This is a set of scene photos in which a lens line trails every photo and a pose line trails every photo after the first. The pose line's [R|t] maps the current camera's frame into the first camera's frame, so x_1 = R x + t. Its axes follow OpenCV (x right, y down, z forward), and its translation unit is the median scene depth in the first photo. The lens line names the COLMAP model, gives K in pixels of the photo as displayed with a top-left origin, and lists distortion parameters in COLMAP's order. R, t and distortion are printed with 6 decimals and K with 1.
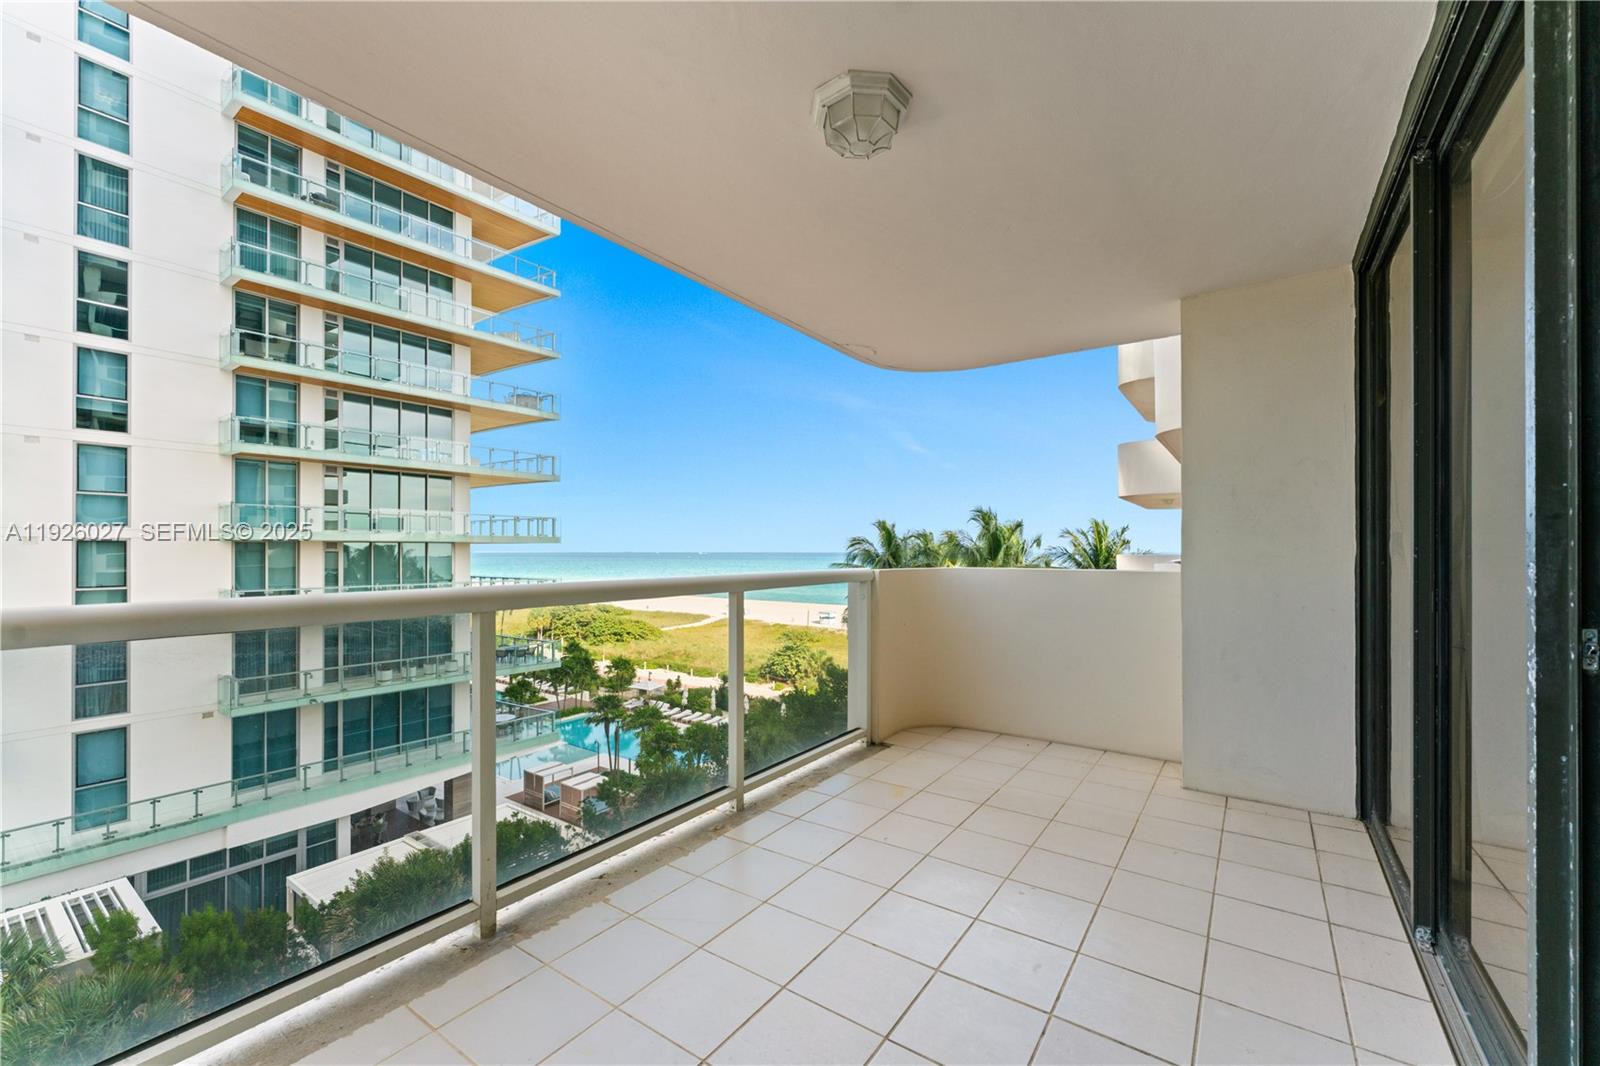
lens RADIAL K [[652.4, 0, 790.9], [0, 652.4, 546.4], [0, 0, 1]] dist [-0.001934, -0.000637]
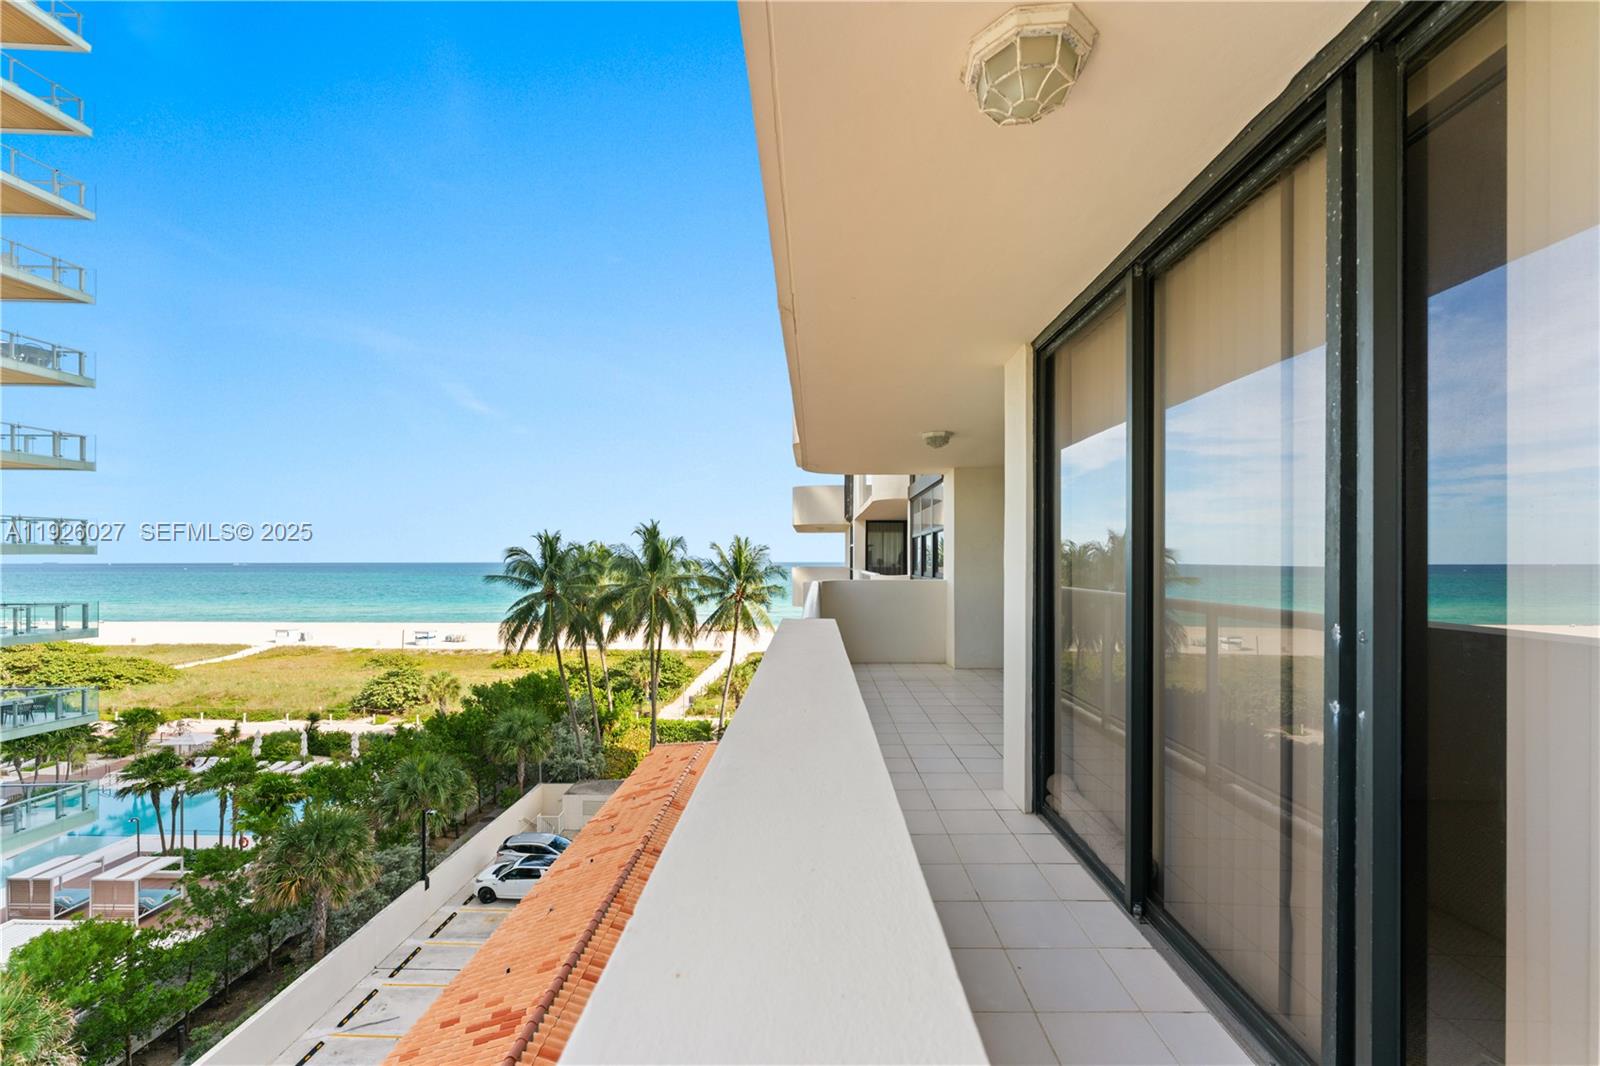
lens RADIAL K [[652.4, 0, 804.0], [0, 652.4, 555.7], [0, 0, 1]] dist [-0.001934, -0.000637]
pose [[0.824145, 0.002320, 0.566374, -0.116868], [-0.001925, 0.999997, -0.001294, -0.004254], [-0.566375, -0.000024, 0.824147, -0.068577]]
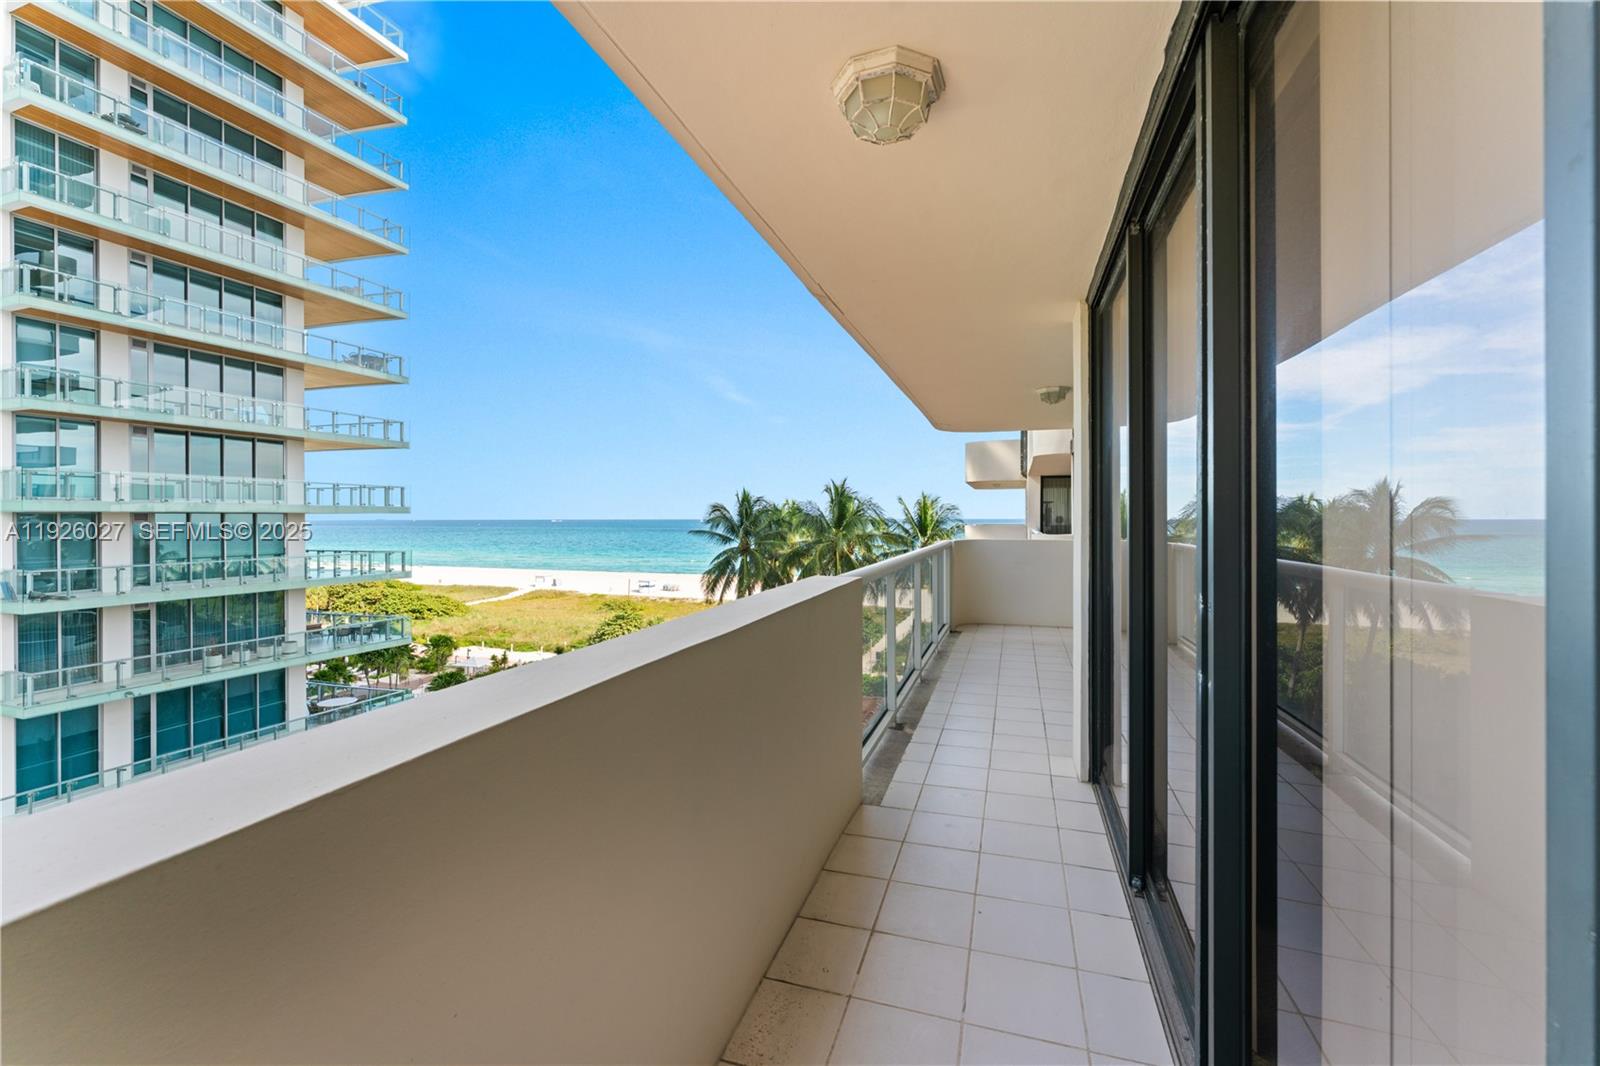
lens RADIAL K [[652.4, 0, 800.8], [0, 652.4, 510.5], [0, 0, 1]] dist [-0.001934, -0.000637]
pose [[0.953930, 0.001230, 0.300028, -0.101116], [0.000145, 0.999990, -0.004559, -0.005136], [-0.300030, 0.004393, 0.953920, -0.086655]]
